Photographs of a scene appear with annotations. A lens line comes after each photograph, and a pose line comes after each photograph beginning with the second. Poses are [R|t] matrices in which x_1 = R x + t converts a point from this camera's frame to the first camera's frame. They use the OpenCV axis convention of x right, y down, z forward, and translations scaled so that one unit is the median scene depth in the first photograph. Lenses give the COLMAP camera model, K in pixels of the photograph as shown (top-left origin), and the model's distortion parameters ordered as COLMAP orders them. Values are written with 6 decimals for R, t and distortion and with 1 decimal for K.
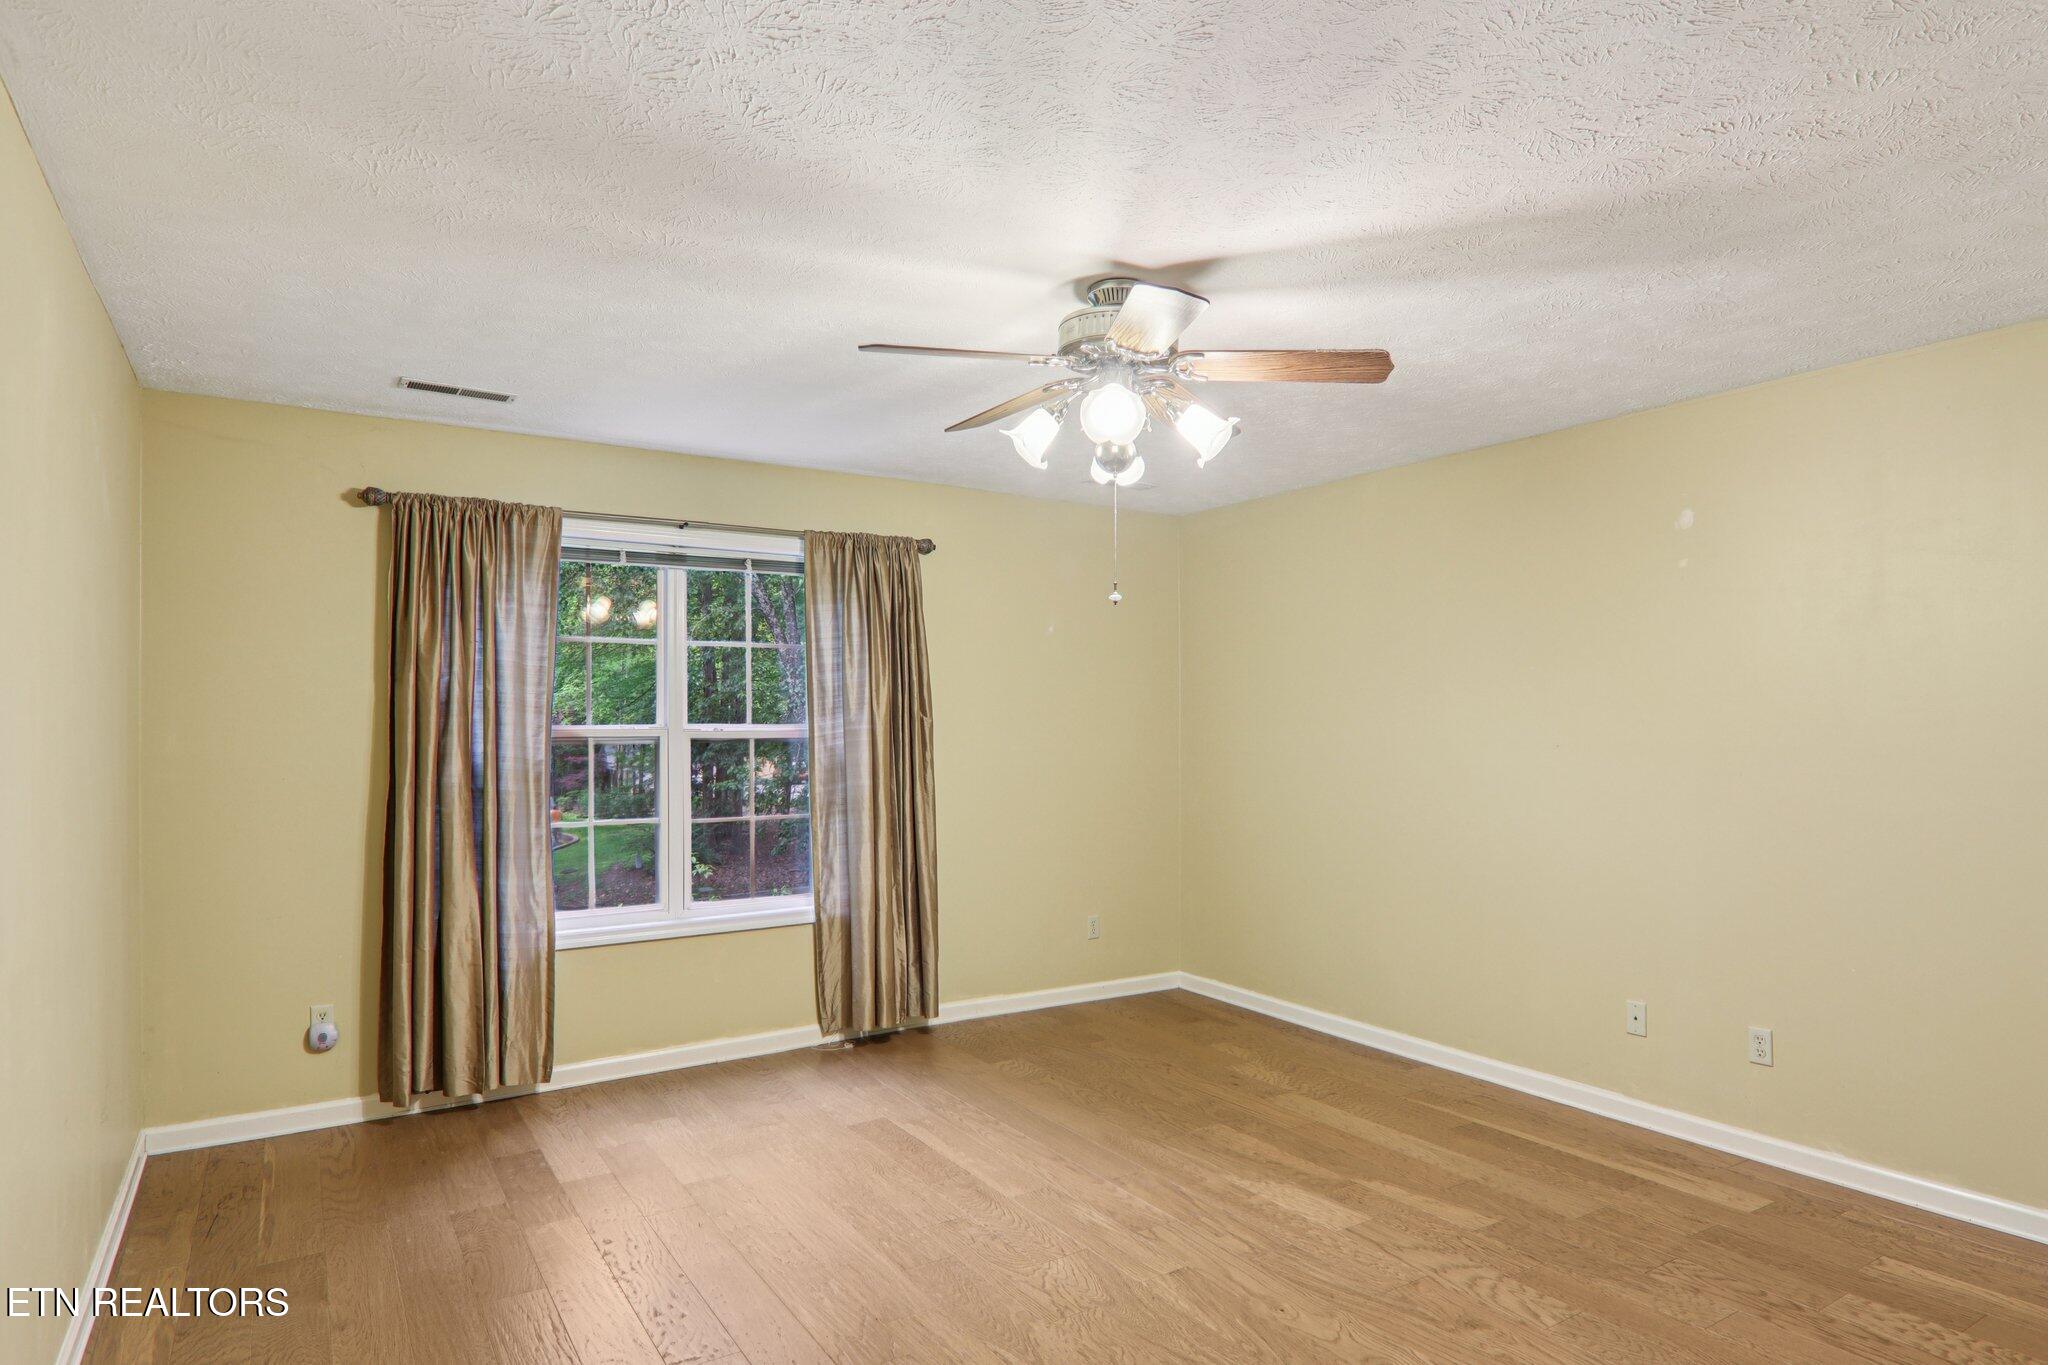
lens RADIAL K [[1154.3, 0, 1045.3], [0, 1154.3, 703.0], [0, 0, 1]] dist [-0.002090, -0.003075]
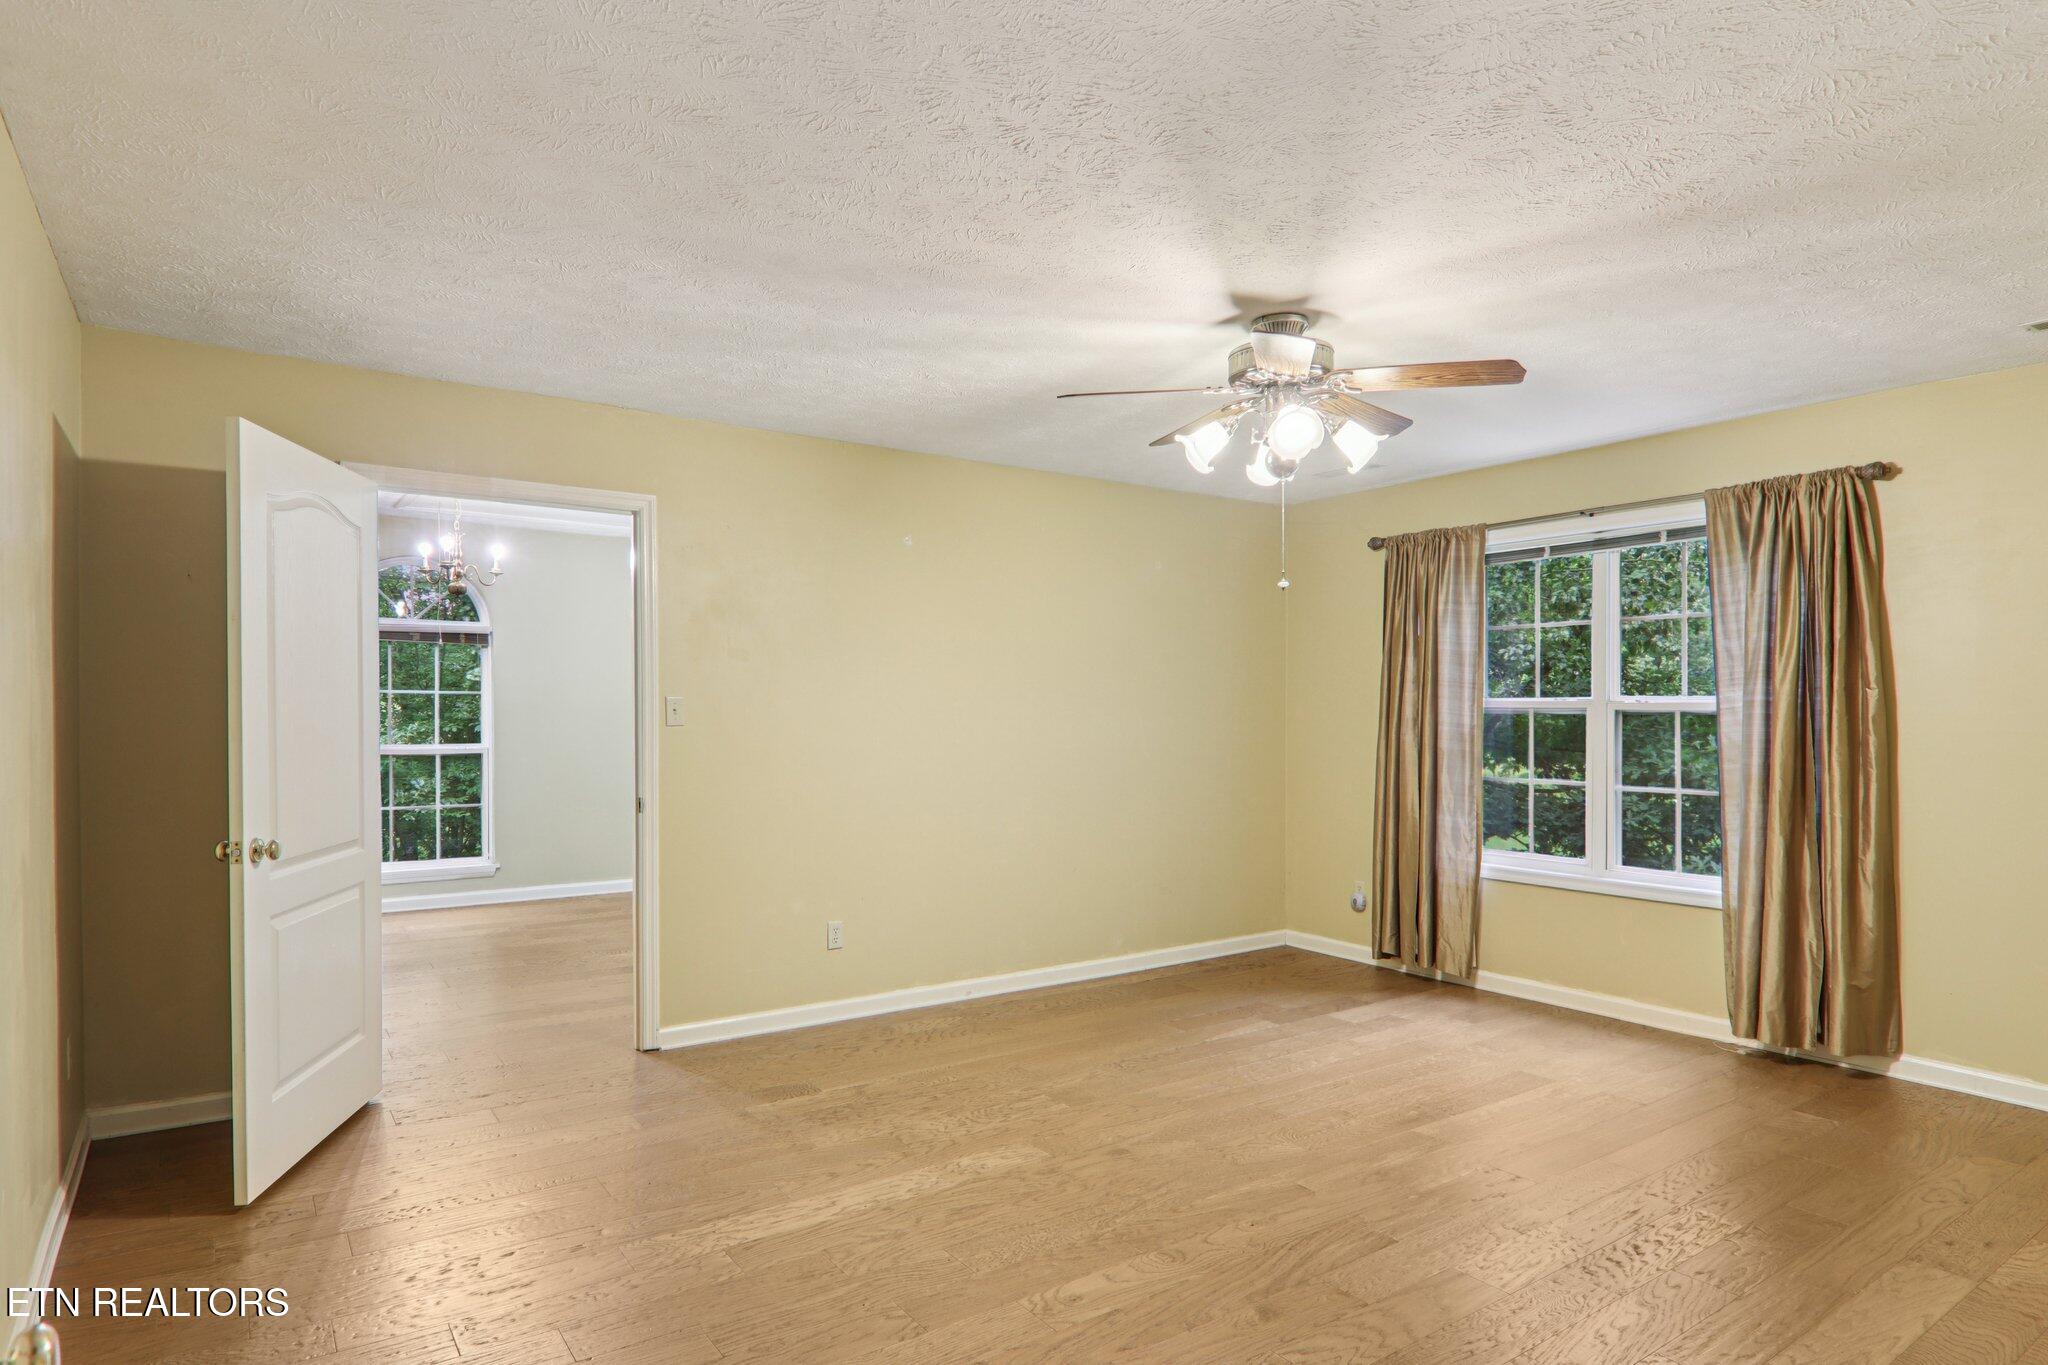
lens RADIAL K [[1154.3, 0, 1045.3], [0, 1154.3, 703.0], [0, 0, 1]] dist [-0.002090, -0.003075]
pose [[0.044856, -0.000922, -0.998993, 0.760031], [0.018579, 0.999827, -0.000089, 0.014622], [0.998821, -0.018557, 0.044865, 0.446918]]
